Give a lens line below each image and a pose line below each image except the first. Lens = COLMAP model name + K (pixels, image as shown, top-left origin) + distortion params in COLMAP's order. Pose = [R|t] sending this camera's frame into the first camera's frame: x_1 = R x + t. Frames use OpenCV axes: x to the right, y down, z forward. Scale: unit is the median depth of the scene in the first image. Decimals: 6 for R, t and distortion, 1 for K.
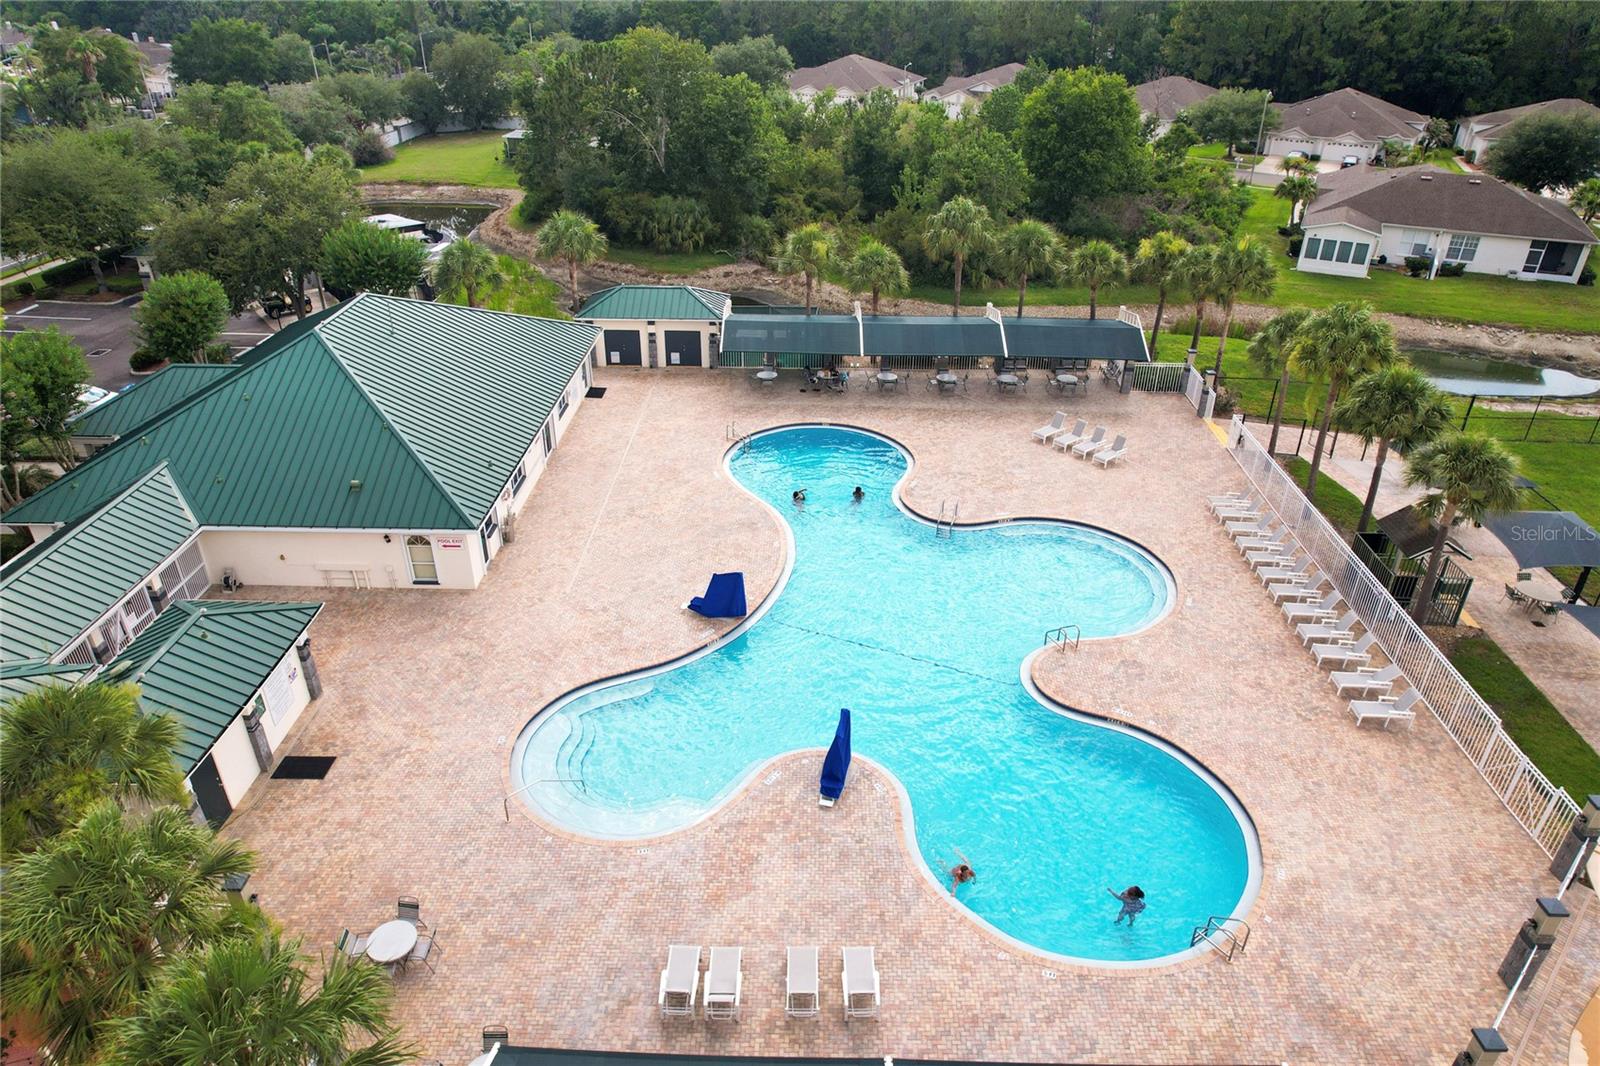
lens RADIAL K [[1018.5, 0, 800.5], [0, 1018.5, 541.0], [0, 0, 1]] dist [-0.074536, 0.066276]
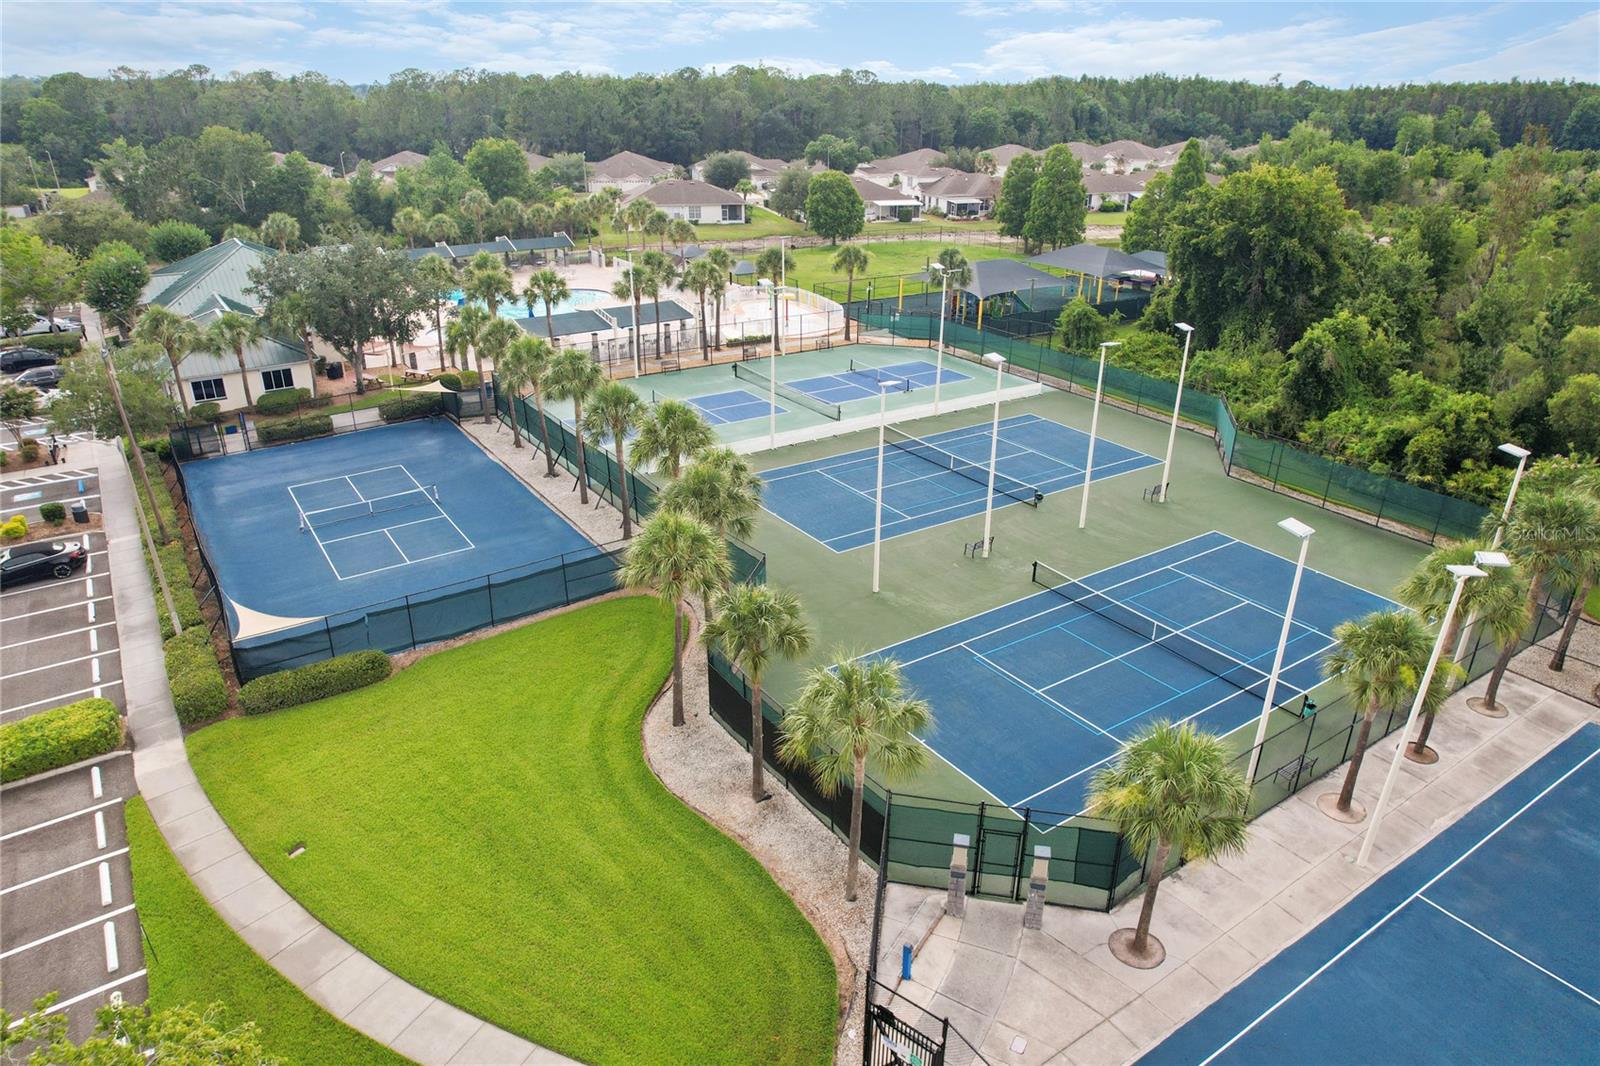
lens RADIAL K [[1018.5, 0, 800.5], [0, 1018.5, 541.0], [0, 0, 1]] dist [-0.074536, 0.066276]
pose [[0.814154, -0.244253, 0.526777, -0.266709], [0.289274, 0.957241, -0.003236, 0.269046], [-0.503462, 0.155017, 0.849997, -0.491342]]
